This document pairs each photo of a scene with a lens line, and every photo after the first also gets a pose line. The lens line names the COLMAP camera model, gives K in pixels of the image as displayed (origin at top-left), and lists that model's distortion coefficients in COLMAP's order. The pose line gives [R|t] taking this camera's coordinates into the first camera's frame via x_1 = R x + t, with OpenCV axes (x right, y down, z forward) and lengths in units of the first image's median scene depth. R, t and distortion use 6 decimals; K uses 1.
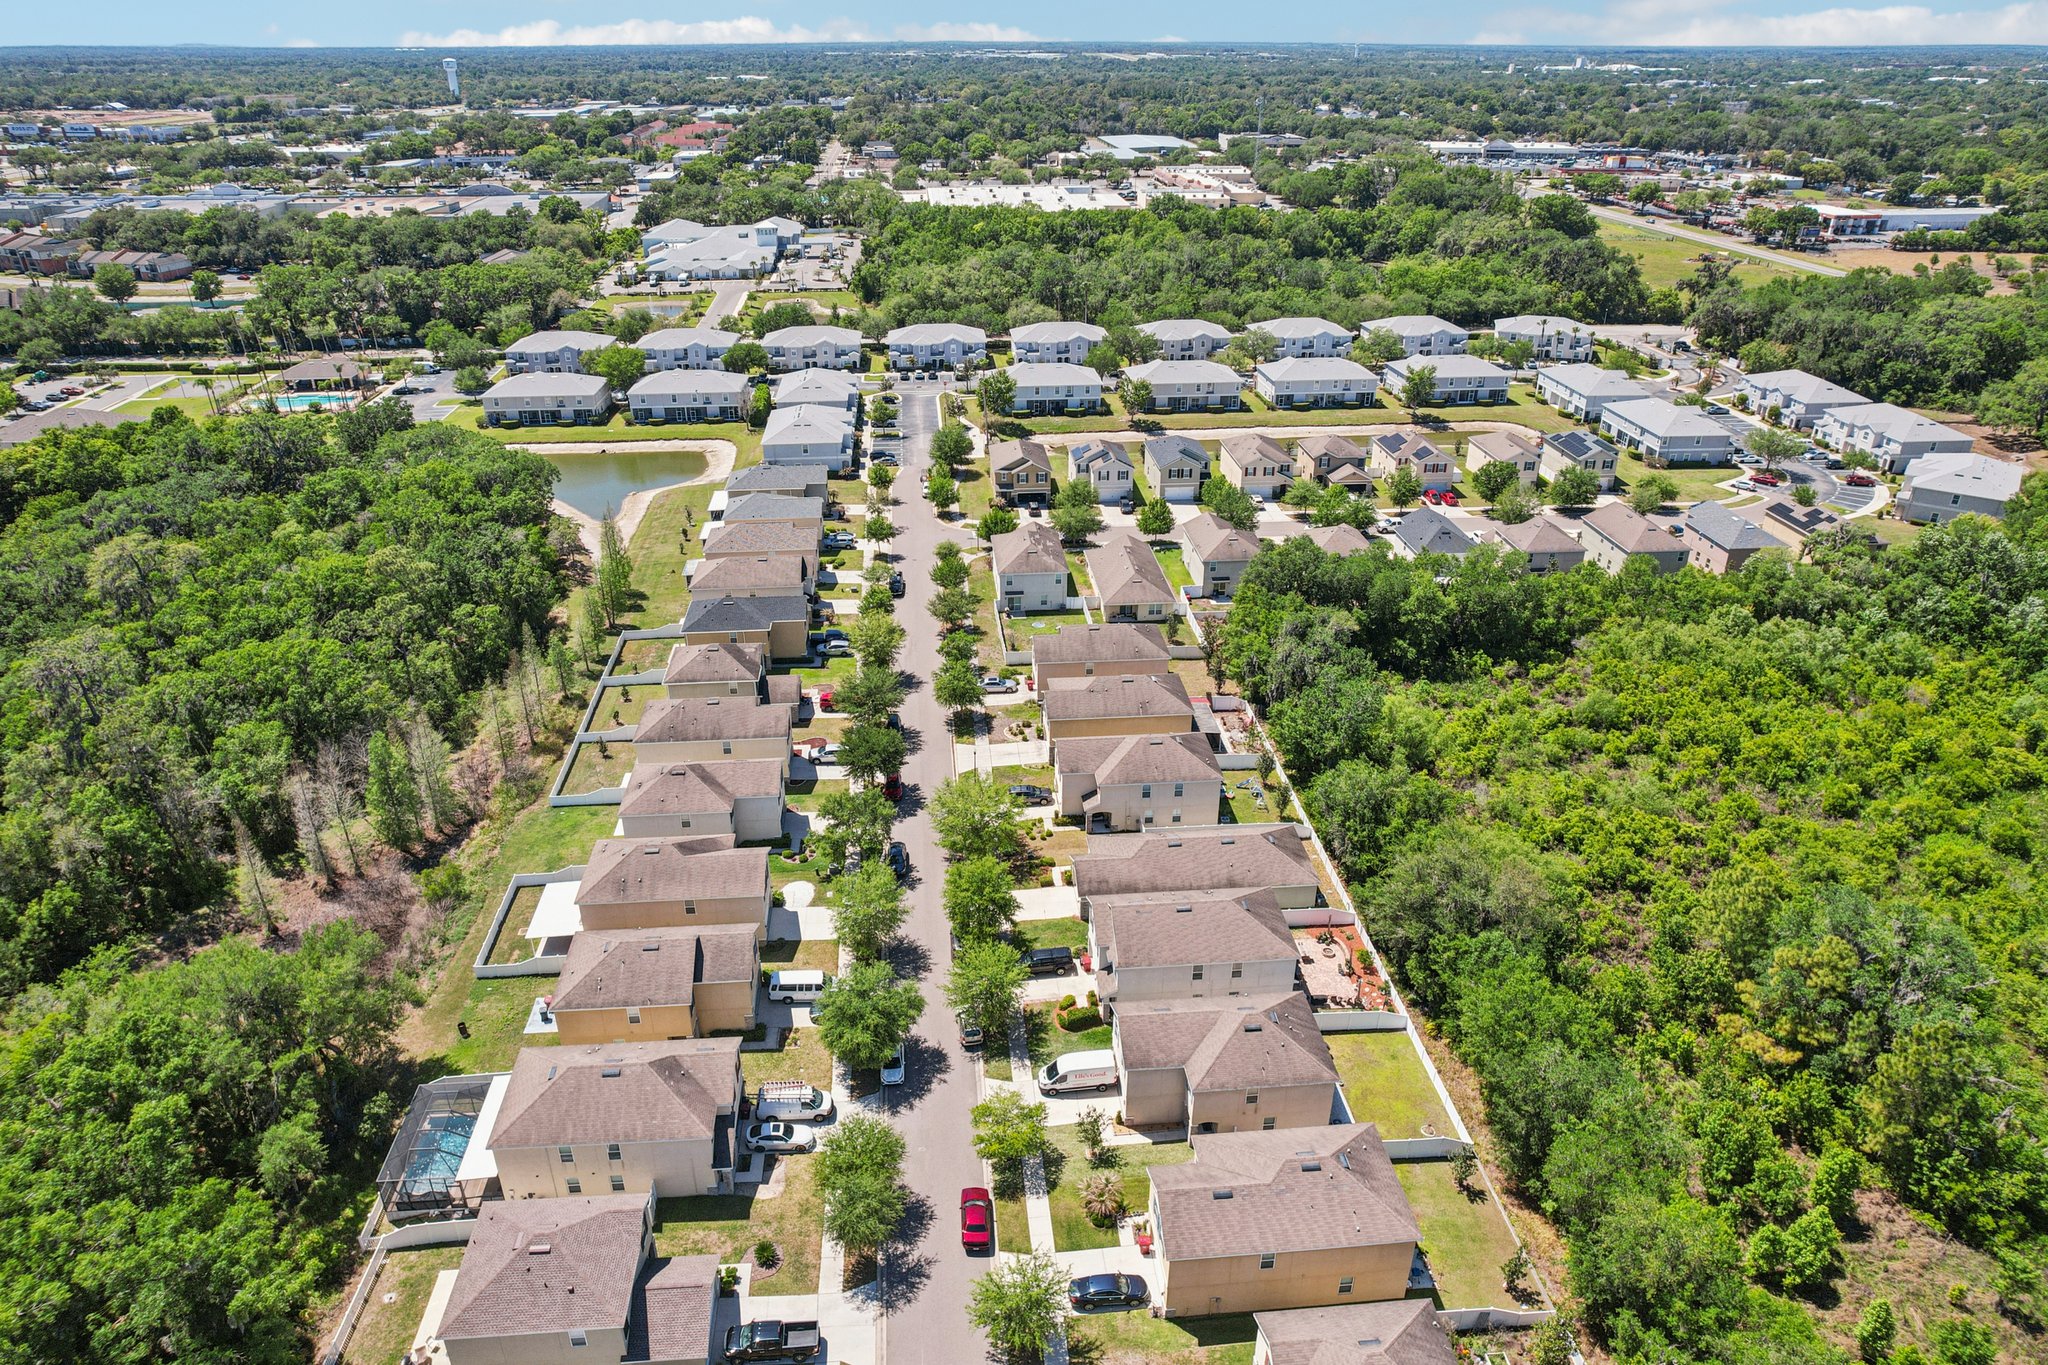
lens RADIAL K [[1320.7, 0, 1015.8], [0, 1320.7, 661.6], [0, 0, 1]] dist [-0.046457, 0.027859]
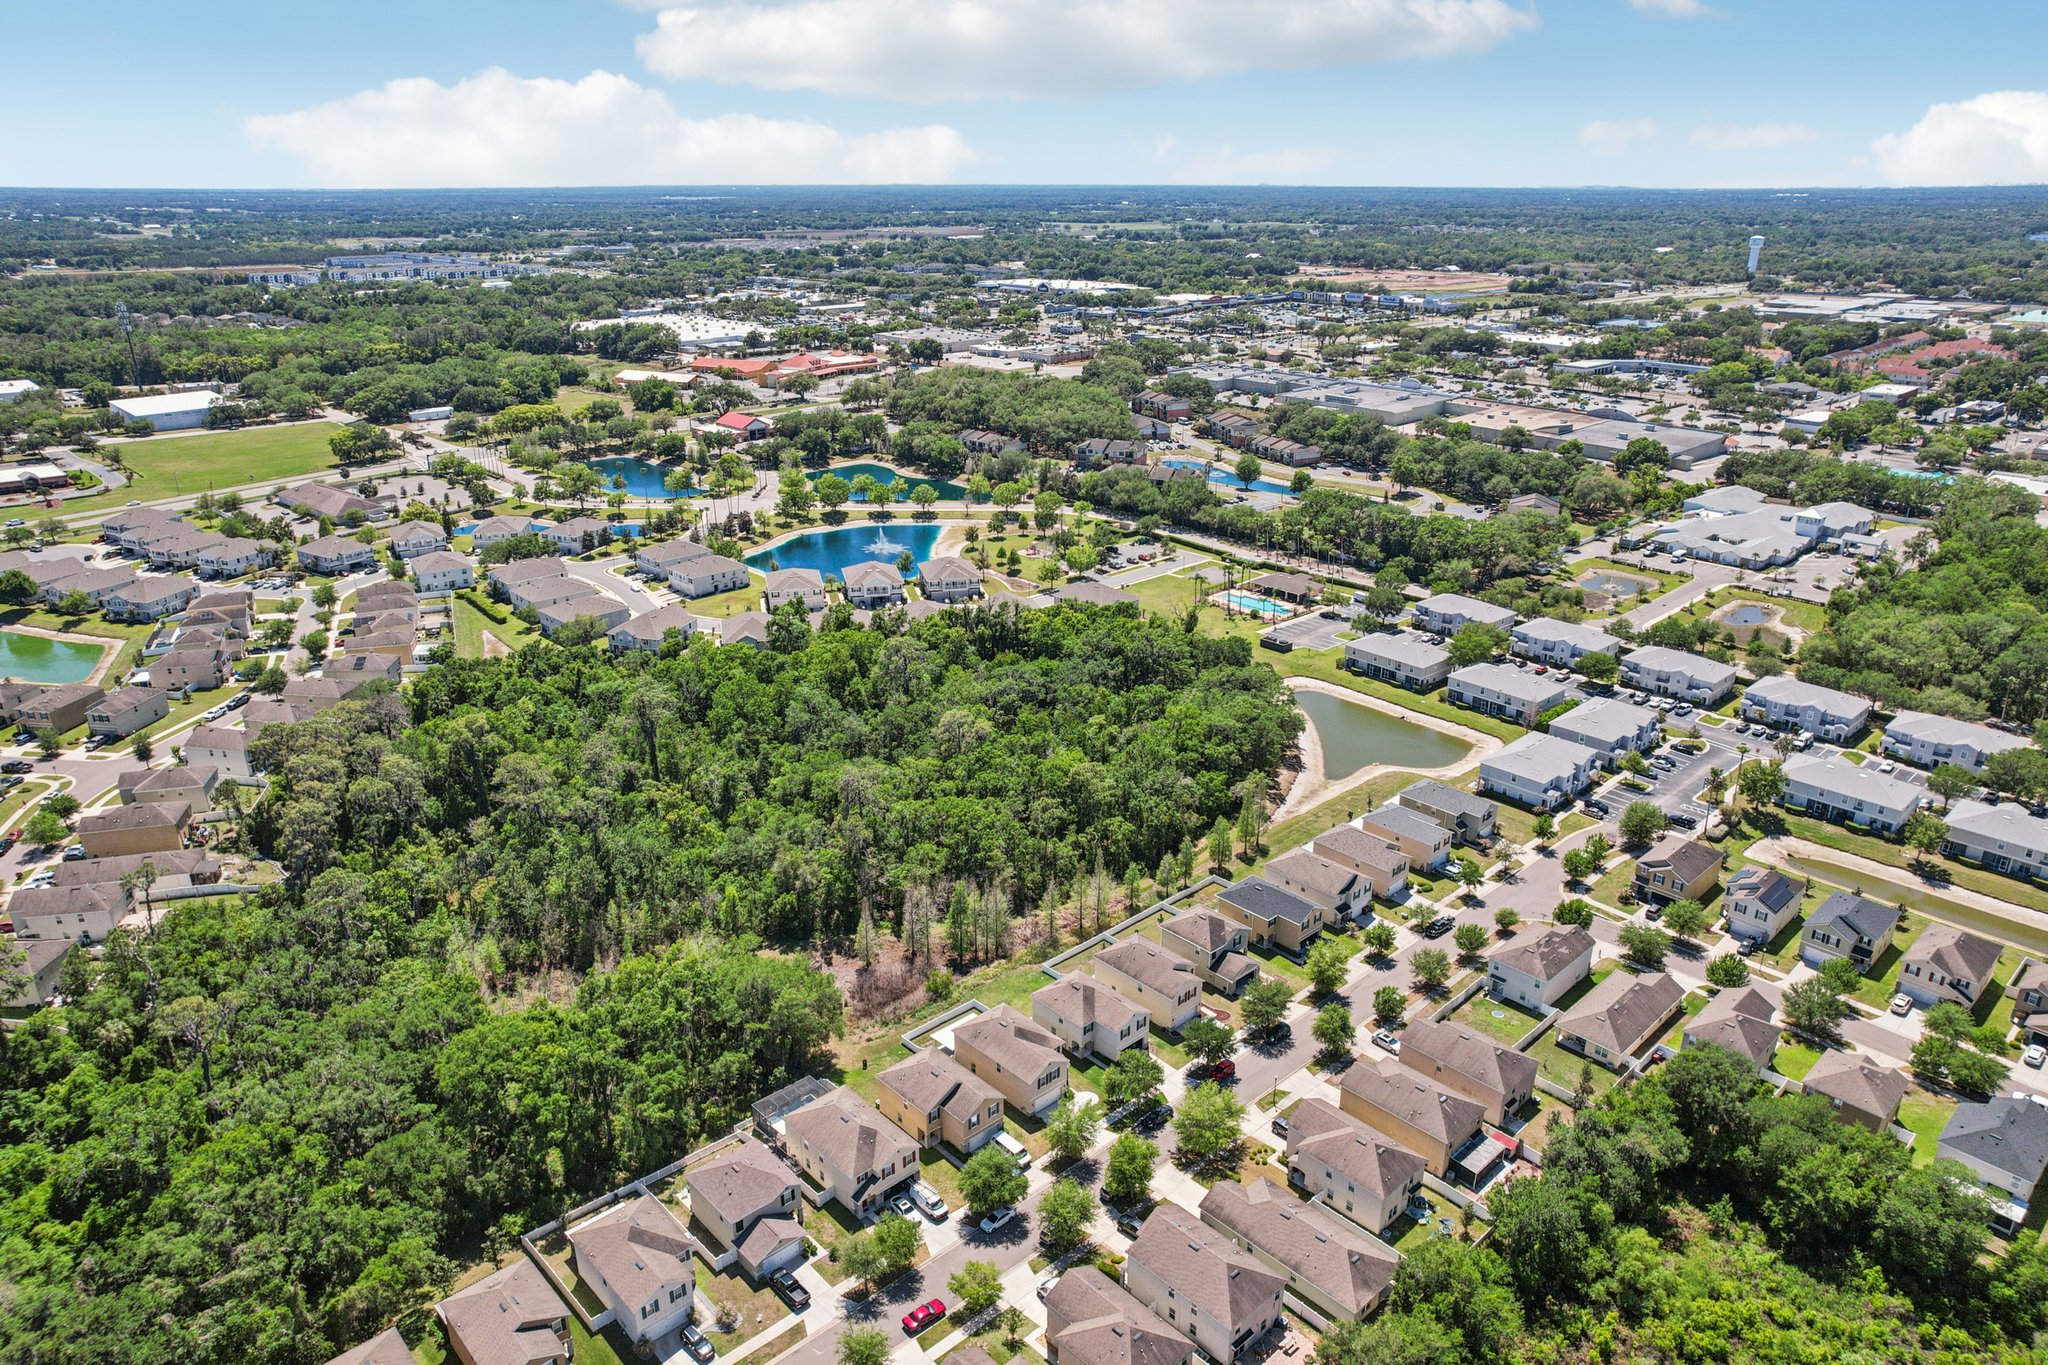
lens RADIAL K [[1320.7, 0, 1018.8], [0, 1320.7, 685.7], [0, 0, 1]] dist [-0.046457, 0.027859]
pose [[0.611931, 0.282305, -0.738813, 0.450591], [-0.339925, 0.937327, 0.076612, -0.208014], [0.714137, 0.204260, 0.669542, -0.069694]]
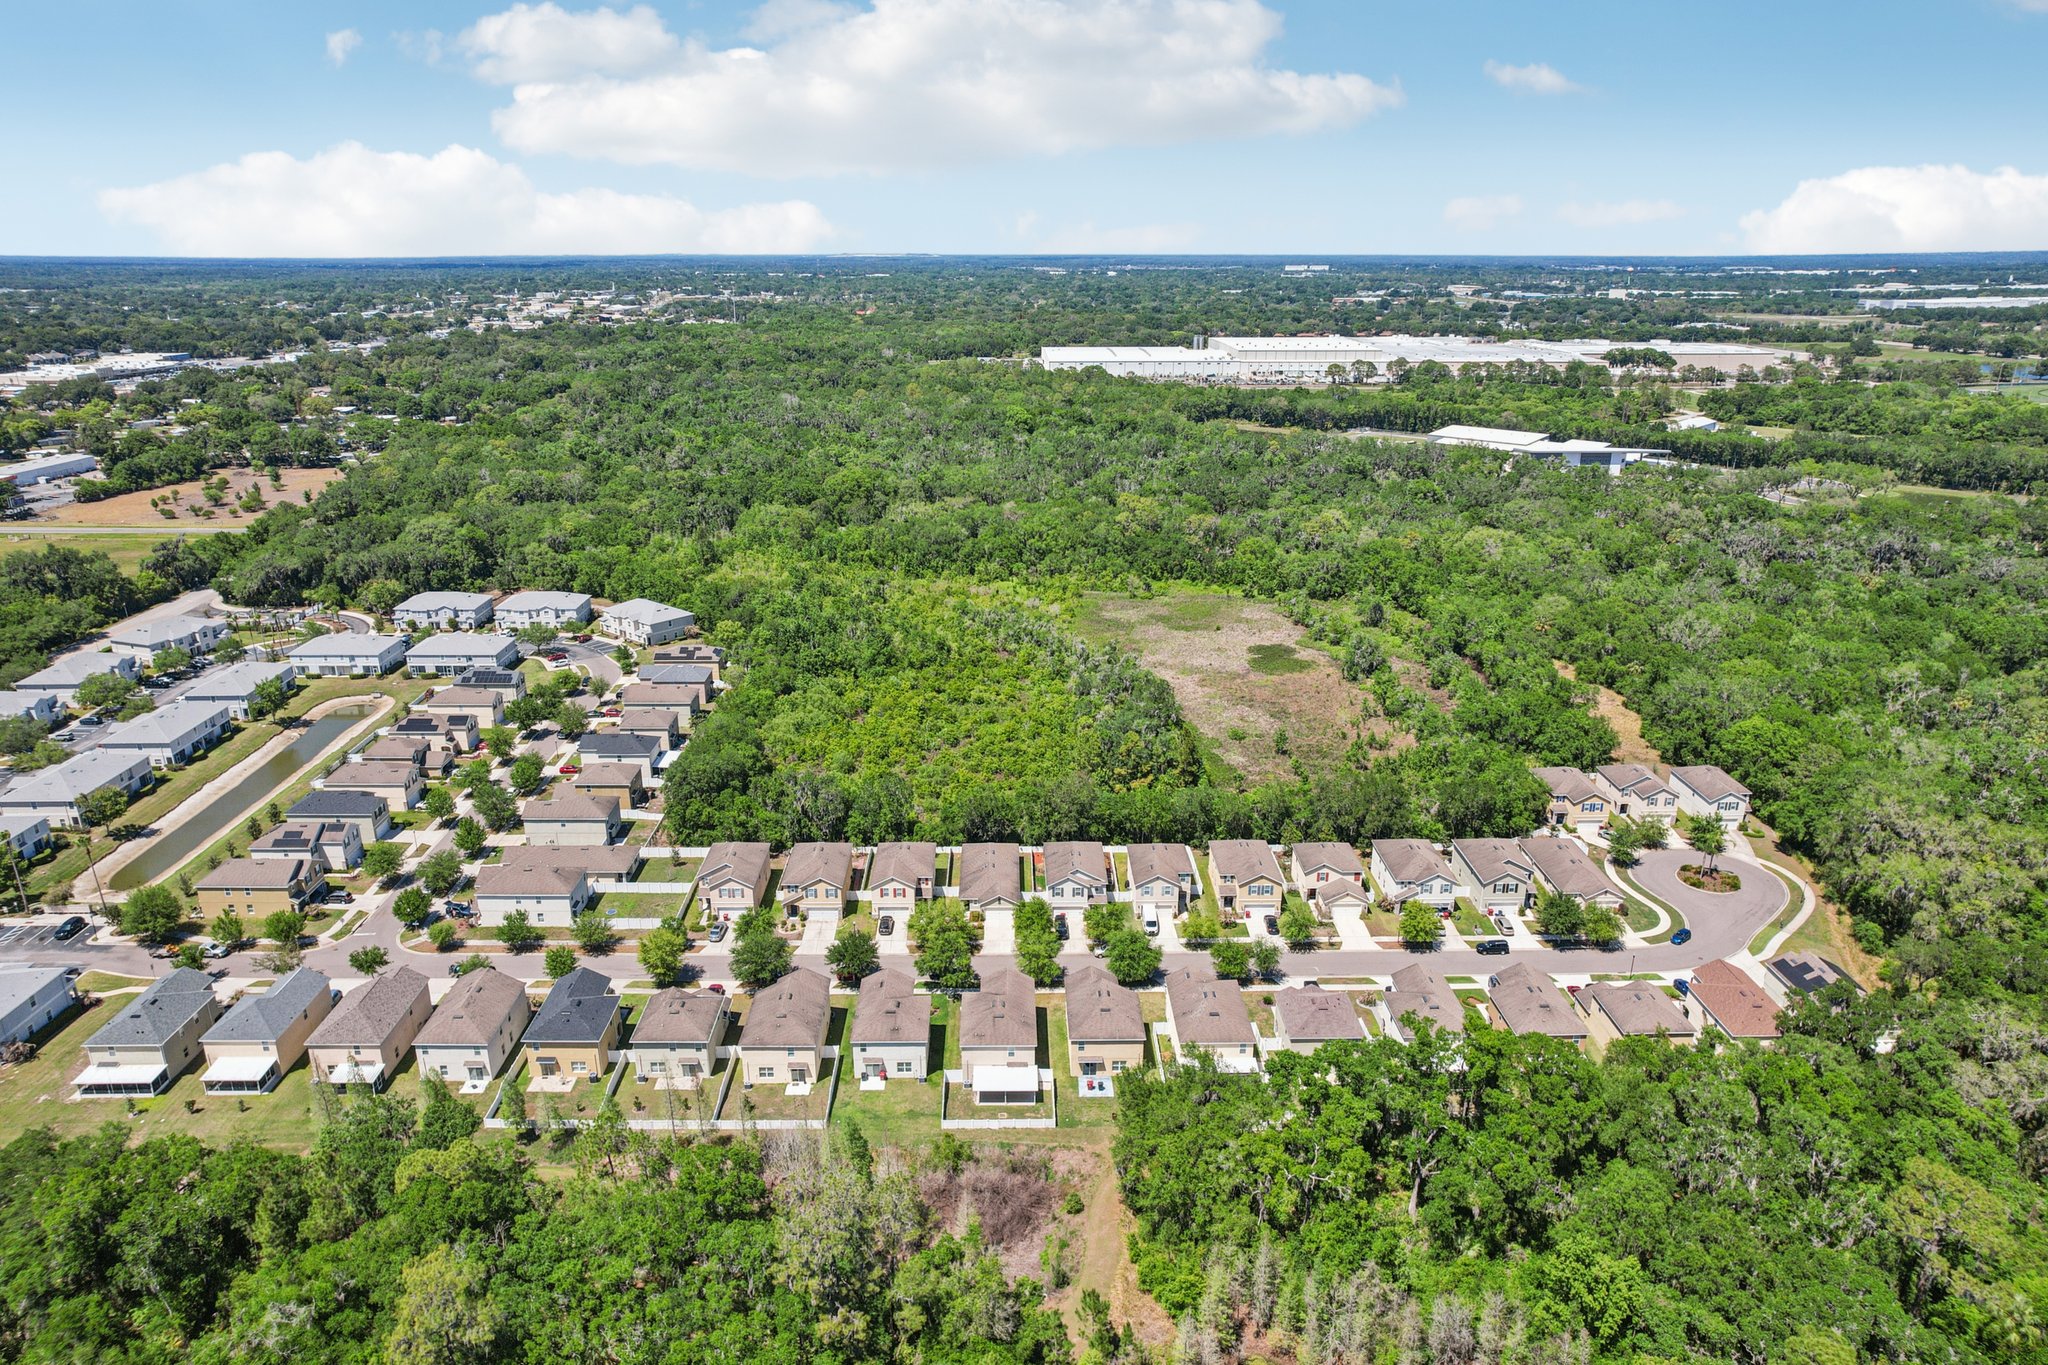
lens RADIAL K [[1320.7, 0, 1026.9], [0, 1320.7, 682.2], [0, 0, 1]] dist [-0.046457, 0.027859]
pose [[0.068854, -0.316285, 0.946162, -0.906760], [0.431354, 0.864614, 0.257635, -0.313577], [-0.899551, 0.390392, 0.195963, 0.309999]]
